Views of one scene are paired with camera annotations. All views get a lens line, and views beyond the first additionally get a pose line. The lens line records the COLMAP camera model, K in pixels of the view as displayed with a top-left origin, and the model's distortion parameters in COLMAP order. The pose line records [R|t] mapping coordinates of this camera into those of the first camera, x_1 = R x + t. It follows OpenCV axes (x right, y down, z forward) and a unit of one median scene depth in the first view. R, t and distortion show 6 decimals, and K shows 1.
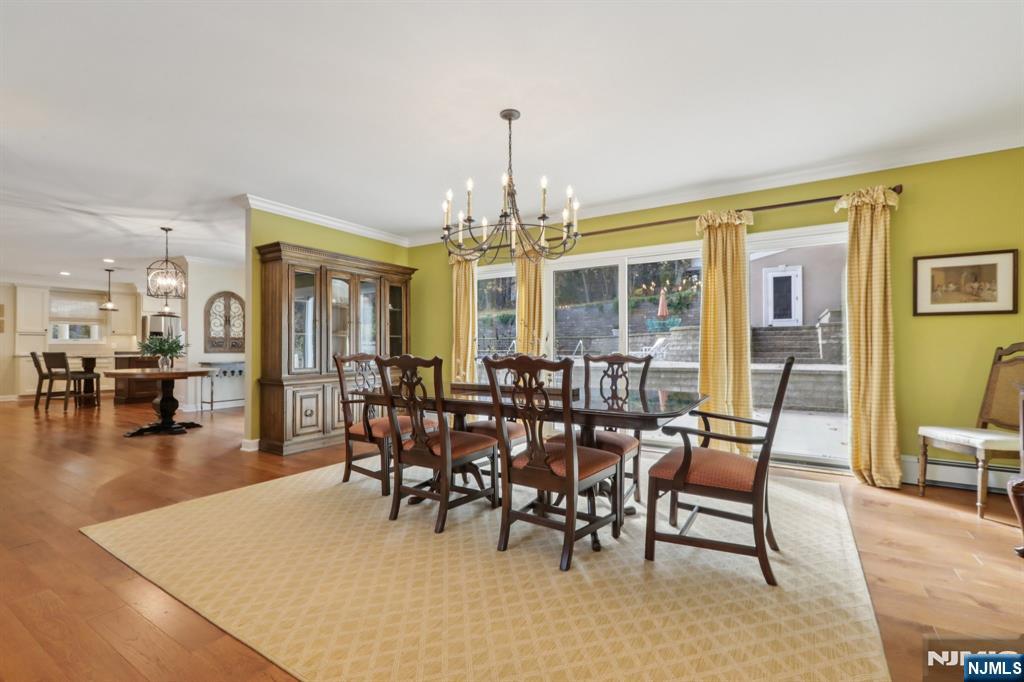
lens RADIAL K [[456.4, 0, 516.0], [0, 456.4, 344.7], [0, 0, 1]] dist [-0.002326, -0.000255]
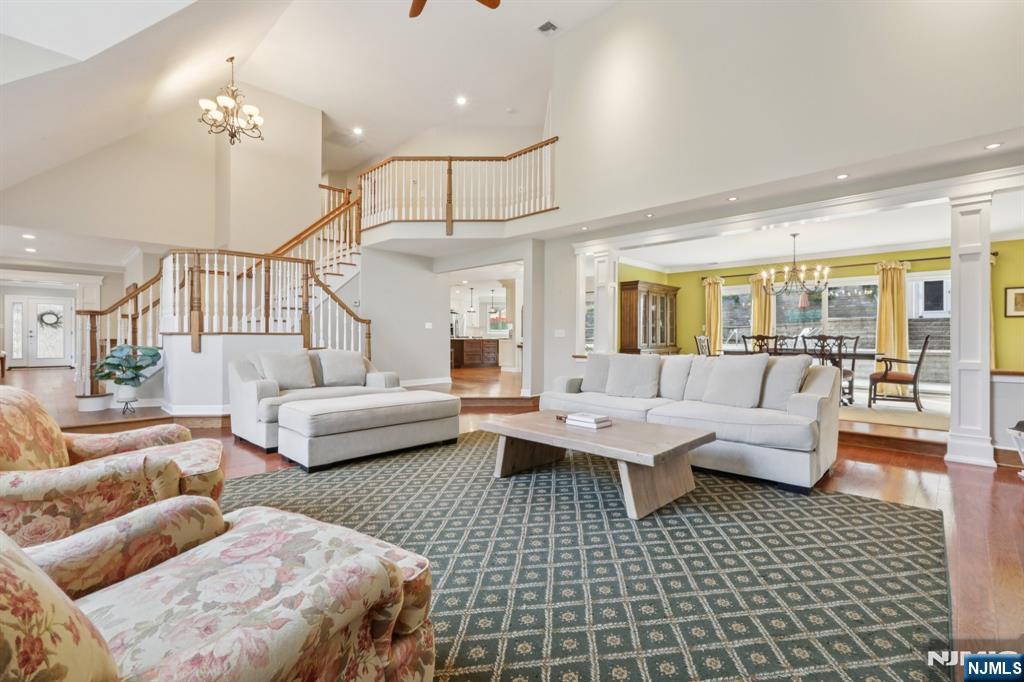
lens RADIAL K [[456.4, 0, 514.9], [0, 456.4, 335.6], [0, 0, 1]] dist [-0.002326, -0.000255]
pose [[0.976102, 0.004511, -0.217267, -0.753250], [-0.003825, 0.999986, 0.003578, 0.017414], [0.217280, -0.002661, 0.976106, -1.351696]]
